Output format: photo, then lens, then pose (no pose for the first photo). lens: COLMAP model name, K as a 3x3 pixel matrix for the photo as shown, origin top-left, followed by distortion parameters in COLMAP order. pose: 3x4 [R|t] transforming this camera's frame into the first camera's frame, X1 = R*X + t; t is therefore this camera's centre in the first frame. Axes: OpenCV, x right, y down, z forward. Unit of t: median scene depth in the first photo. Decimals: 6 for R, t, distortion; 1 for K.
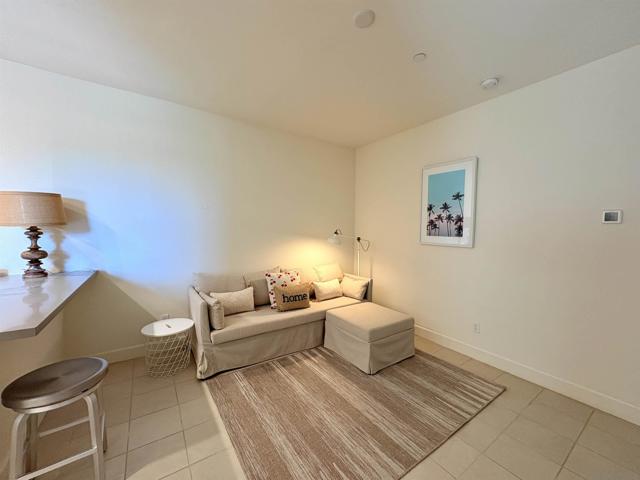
lens RADIAL K [[254.1, 0, 317.0], [0, 254.1, 239.5], [0, 0, 1]] dist [-0.001583, 0.000209]
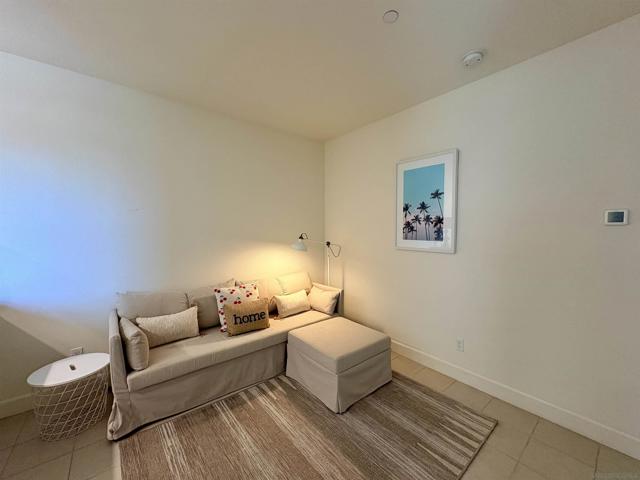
lens RADIAL K [[254.1, 0, 316.8], [0, 254.1, 239.1], [0, 0, 1]] dist [-0.001583, 0.000209]
pose [[0.996491, -0.016767, 0.082000, 0.081441], [0.017012, 0.999853, -0.002287, -0.024961], [-0.081949, 0.003674, 0.996630, 0.192585]]
